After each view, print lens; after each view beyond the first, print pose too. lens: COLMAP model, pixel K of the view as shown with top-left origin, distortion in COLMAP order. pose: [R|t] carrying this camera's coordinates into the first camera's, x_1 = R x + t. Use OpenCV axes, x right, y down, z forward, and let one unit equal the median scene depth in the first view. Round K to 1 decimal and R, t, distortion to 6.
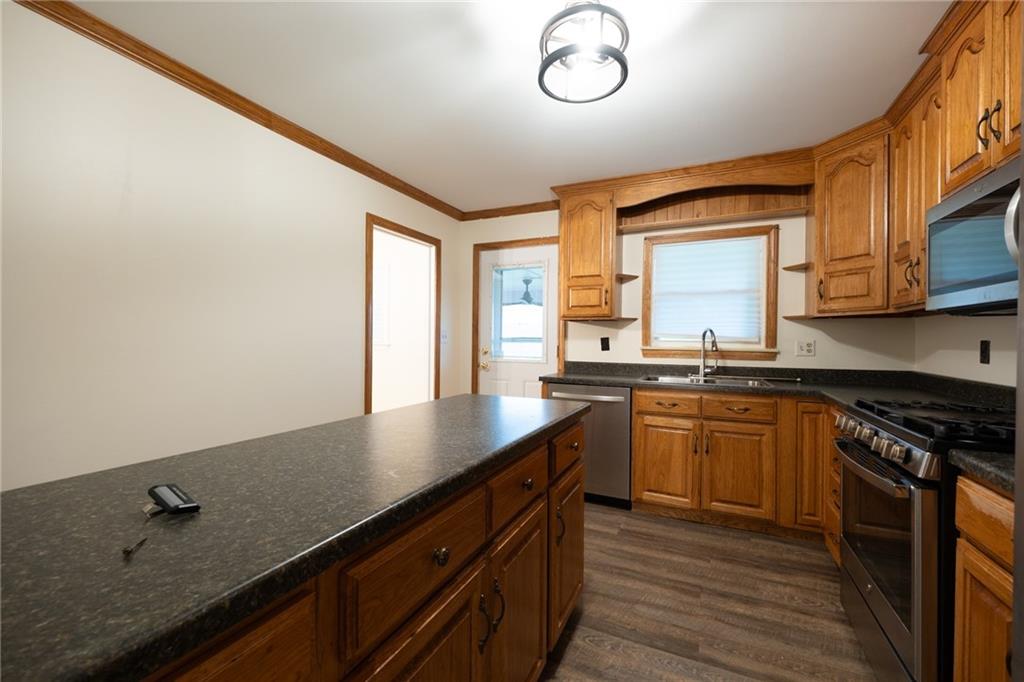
lens RADIAL K [[414.1, 0, 512.0], [0, 414.1, 341.0], [0, 0, 1]] dist [0.000668, 0.000054]
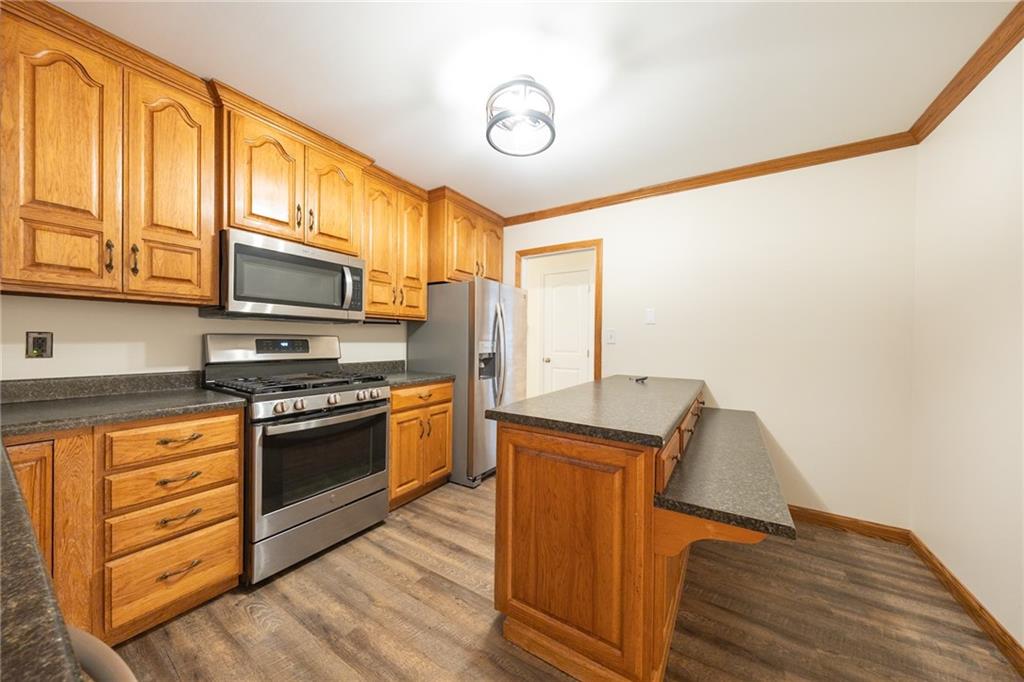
lens RADIAL K [[343.7, 0, 513.5], [0, 343.7, 343.2], [0, 0, 1]] dist [0.011154, -0.004107]
pose [[-0.992627, -0.022131, 0.119173, 0.038494], [-0.020752, 0.999703, 0.012801, -0.007335], [-0.119421, 0.010233, -0.992791, 1.561685]]
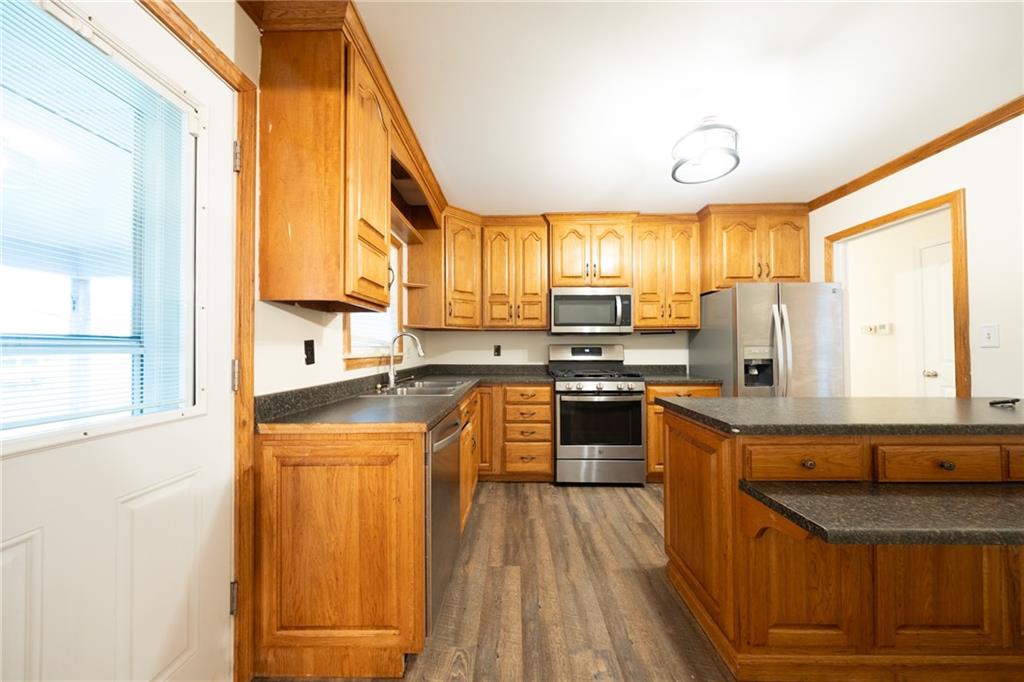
lens RADIAL K [[343.7, 0, 513.5], [0, 343.7, 343.2], [0, 0, 1]] dist [0.011154, -0.004107]
pose [[-0.417260, 0.005774, 0.908769, -0.500309], [0.001454, 0.999983, -0.005686, -0.002189], [-0.908786, -0.001051, -0.417261, 1.612311]]
